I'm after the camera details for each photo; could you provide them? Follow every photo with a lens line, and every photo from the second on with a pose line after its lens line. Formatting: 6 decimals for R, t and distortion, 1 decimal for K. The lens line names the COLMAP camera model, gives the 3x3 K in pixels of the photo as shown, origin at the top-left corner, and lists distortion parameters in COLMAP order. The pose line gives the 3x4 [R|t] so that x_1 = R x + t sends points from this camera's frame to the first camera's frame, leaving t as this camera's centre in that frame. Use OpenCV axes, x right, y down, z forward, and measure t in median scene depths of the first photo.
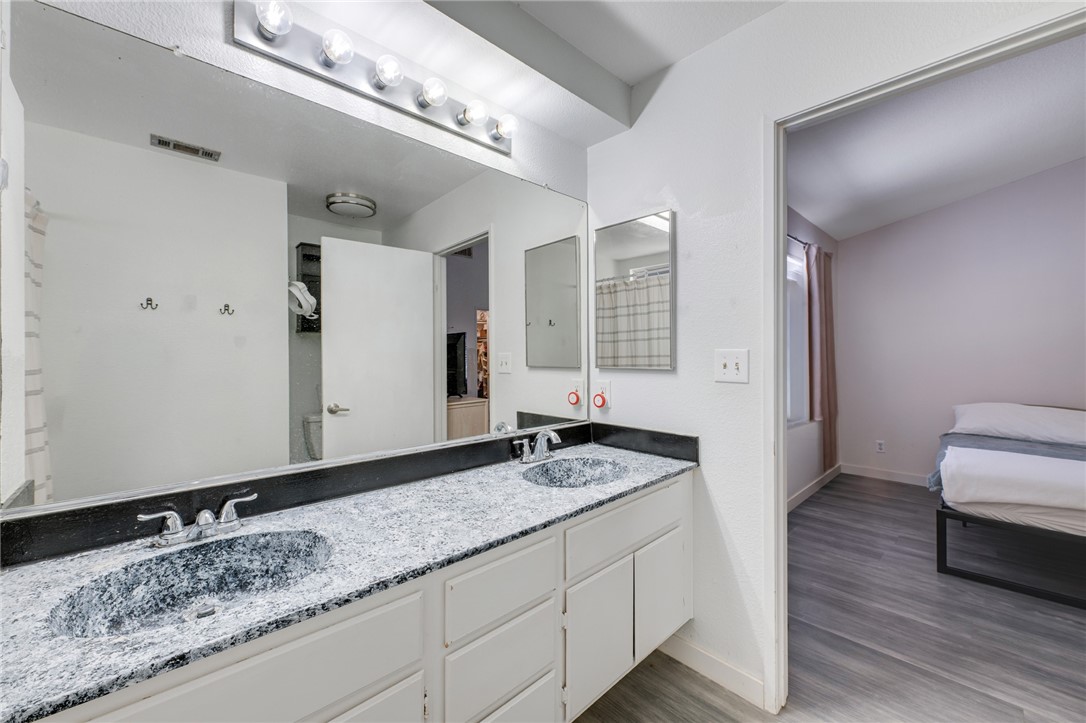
lens RADIAL K [[428.1, 0, 542.0], [0, 428.1, 357.1], [0, 0, 1]] dist [0.002280, -0.000504]
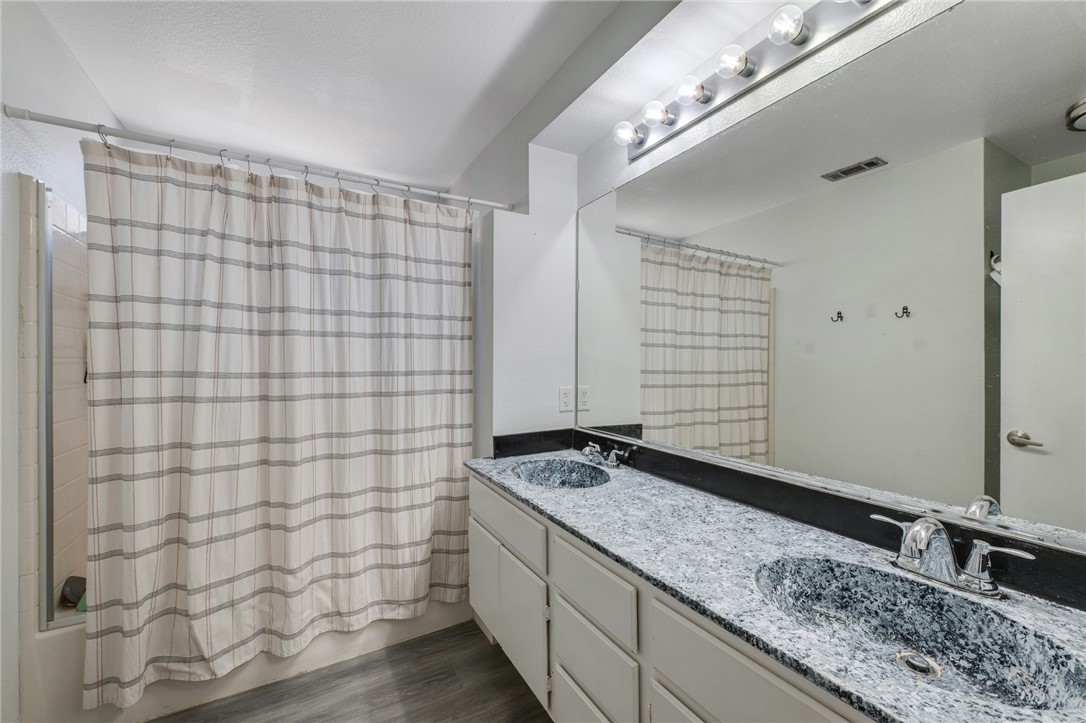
lens RADIAL K [[428.1, 0, 542.7], [0, 428.1, 366.0], [0, 0, 1]] dist [0.002280, -0.000504]
pose [[-0.232382, 0.012405, -0.972545, 0.785353], [-0.001771, 0.999912, 0.013177, -0.008814], [0.972623, 0.004784, -0.232340, 0.937370]]
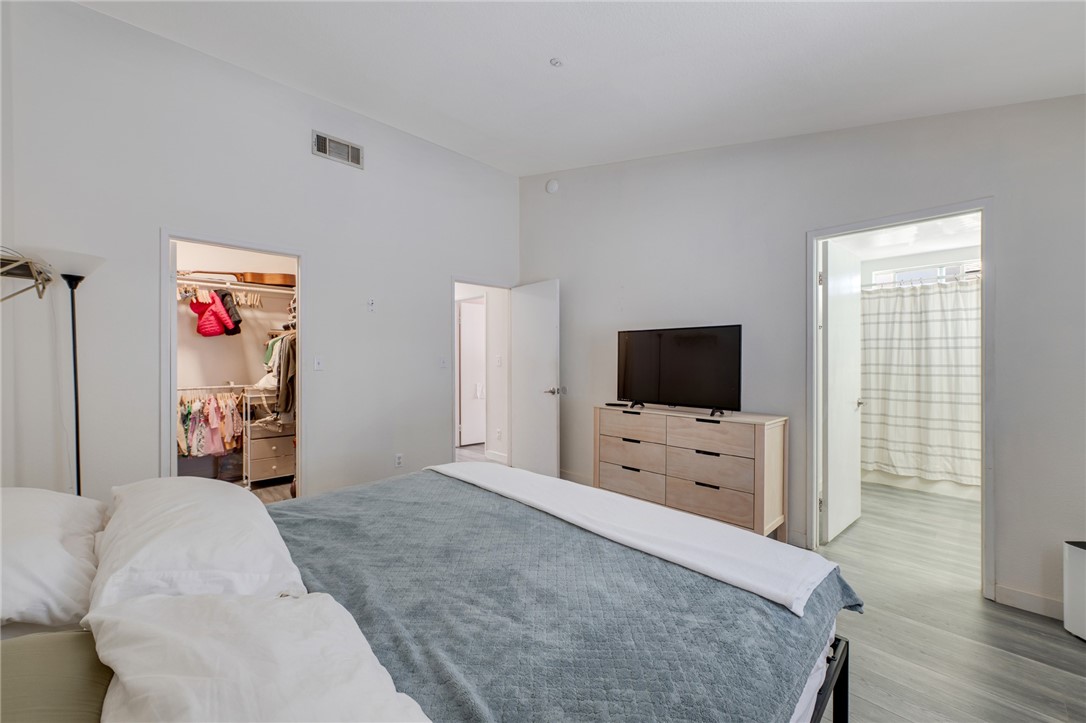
lens RADIAL K [[428.1, 0, 542.3], [0, 428.1, 360.5], [0, 0, 1]] dist [0.002280, -0.000504]
pose [[-0.999813, 0.010271, 0.016378, 2.062084], [0.010347, 0.999936, 0.004562, -0.035840], [-0.016330, 0.004731, -0.999855, 2.543270]]
